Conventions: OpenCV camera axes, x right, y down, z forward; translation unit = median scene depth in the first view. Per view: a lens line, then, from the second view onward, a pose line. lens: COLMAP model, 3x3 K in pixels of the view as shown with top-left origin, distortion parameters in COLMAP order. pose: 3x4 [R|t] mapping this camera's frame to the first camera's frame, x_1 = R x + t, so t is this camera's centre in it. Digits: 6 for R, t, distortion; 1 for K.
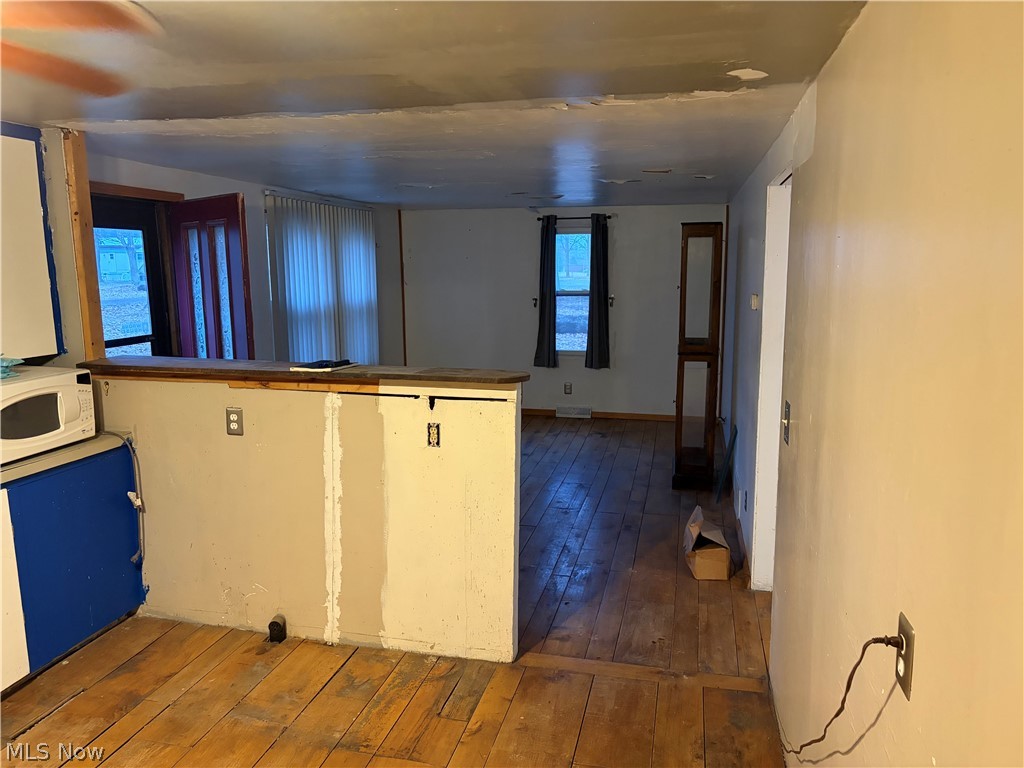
lens RADIAL K [[769.4, 0, 507.4], [0, 769.4, 392.9], [0, 0, 1]] dist [0.062240, -0.063482]
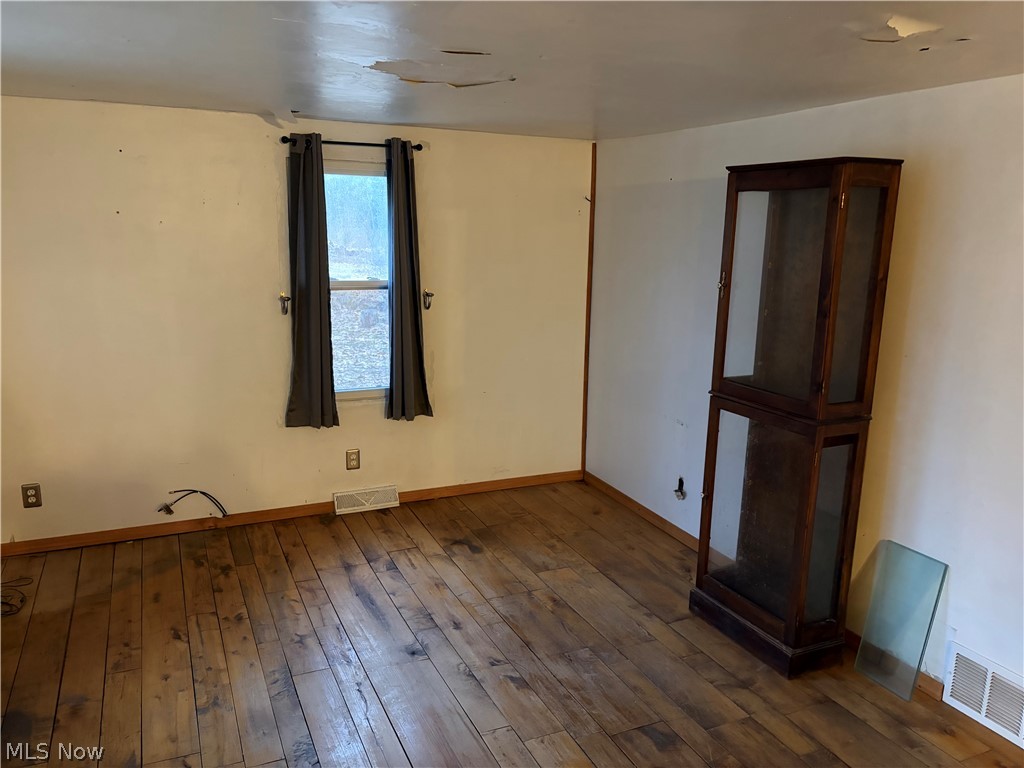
lens RADIAL K [[769.4, 0, 522.6], [0, 769.4, 388.1], [0, 0, 1]] dist [0.062240, -0.063482]
pose [[0.785771, -0.109521, 0.608744, -0.162014], [0.084014, 0.993976, 0.070383, -0.088149], [-0.612786, -0.004162, 0.790238, 0.508467]]
